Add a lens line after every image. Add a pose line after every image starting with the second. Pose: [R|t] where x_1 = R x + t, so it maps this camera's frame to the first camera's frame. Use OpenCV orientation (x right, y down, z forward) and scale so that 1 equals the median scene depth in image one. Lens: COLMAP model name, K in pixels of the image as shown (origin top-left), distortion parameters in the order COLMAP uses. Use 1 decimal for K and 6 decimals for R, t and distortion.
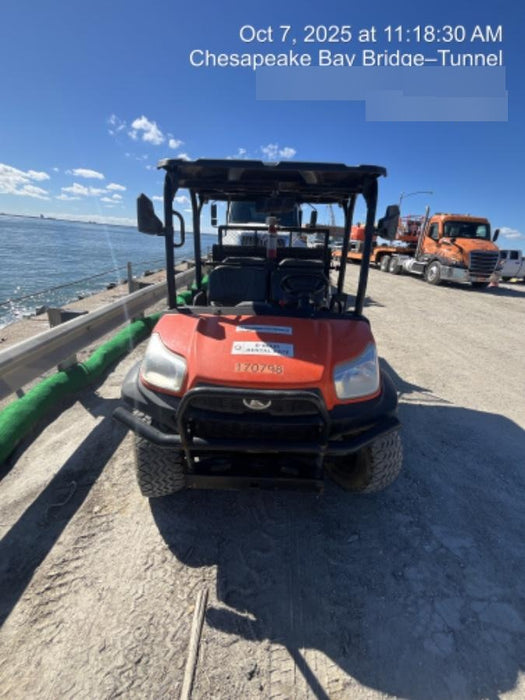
lens RADIAL K [[282.3, 0, 262.5], [0, 282.3, 350.0], [0, 0, 1]] dist [-0.002029, -0.000628]
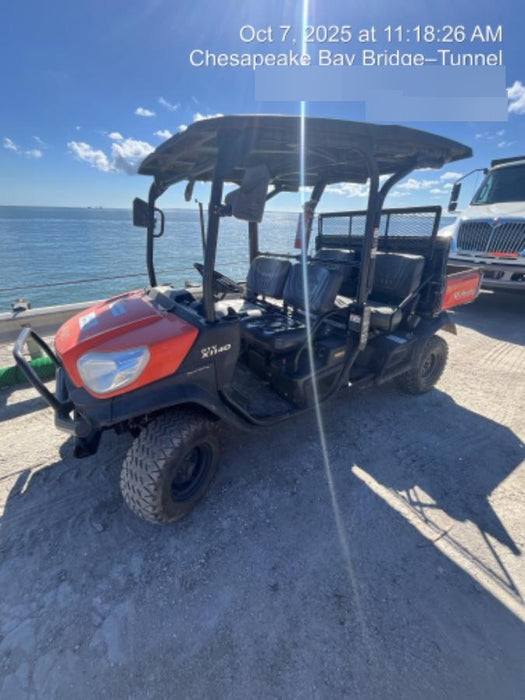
lens RADIAL K [[282.3, 0, 262.5], [0, 282.3, 350.0], [0, 0, 1]] dist [-0.002029, -0.000628]
pose [[0.579628, 0.292425, -0.760604, 1.118751], [-0.276347, 0.948620, 0.154117, -0.223882], [0.766592, 0.120860, 0.630658, 0.664995]]
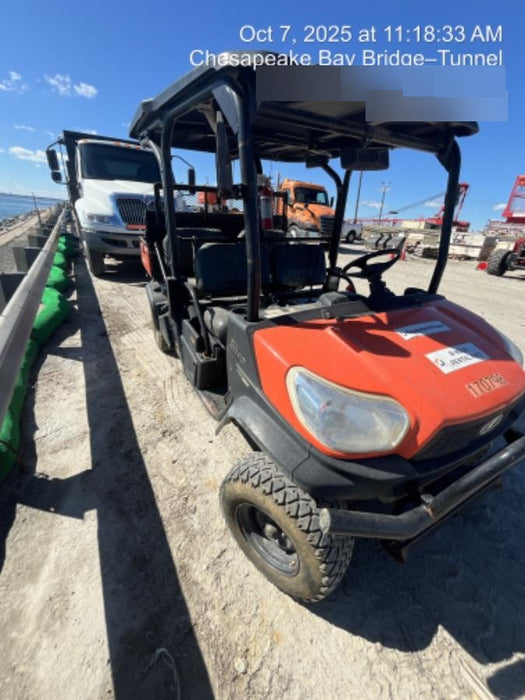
lens RADIAL K [[282.3, 0, 262.5], [0, 282.3, 350.0], [0, 0, 1]] dist [-0.002029, -0.000628]
pose [[0.864444, -0.218625, 0.452703, -0.661130], [0.168722, 0.974428, 0.148405, -0.185037], [-0.473572, -0.051906, 0.879224, 0.465240]]
